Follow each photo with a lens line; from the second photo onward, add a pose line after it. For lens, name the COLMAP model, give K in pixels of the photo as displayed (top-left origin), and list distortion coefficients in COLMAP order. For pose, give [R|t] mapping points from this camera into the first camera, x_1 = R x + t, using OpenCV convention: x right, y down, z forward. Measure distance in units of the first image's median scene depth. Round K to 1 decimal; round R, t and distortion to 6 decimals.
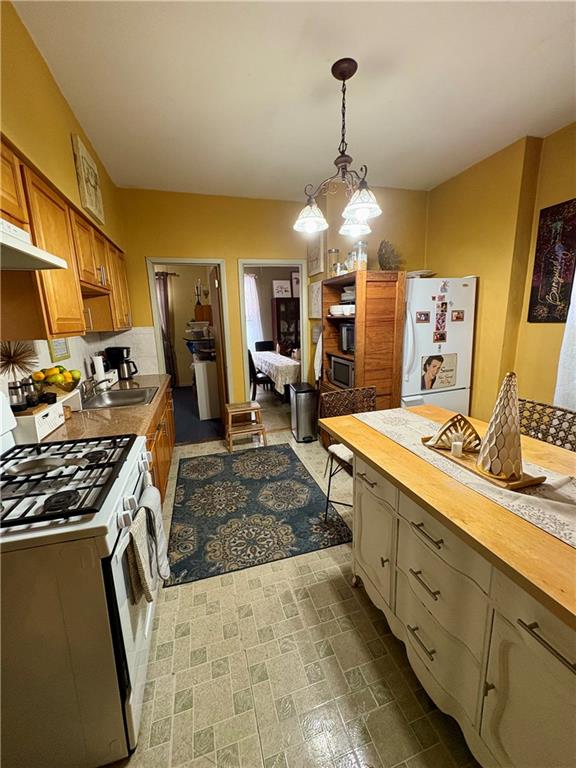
lens RADIAL K [[304.5, 0, 283.2], [0, 304.5, 381.4], [0, 0, 1]] dist [-0.002310, 0.000386]
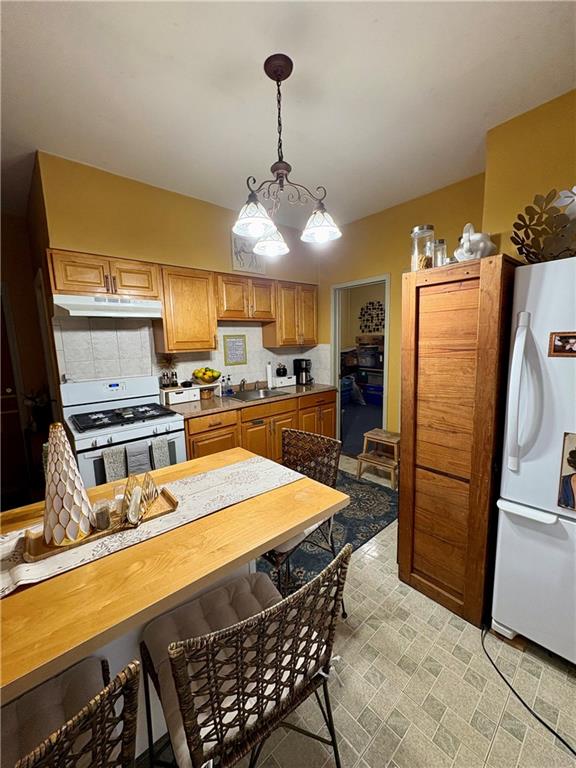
lens RADIAL K [[304.5, 0, 284.5], [0, 304.5, 382.1], [0, 0, 1]] dist [-0.002310, 0.000386]
pose [[0.413626, 0.143450, -0.899075, 0.991031], [-0.164098, 0.983083, 0.081360, -0.180272], [0.895536, 0.113884, 0.430169, 0.644670]]
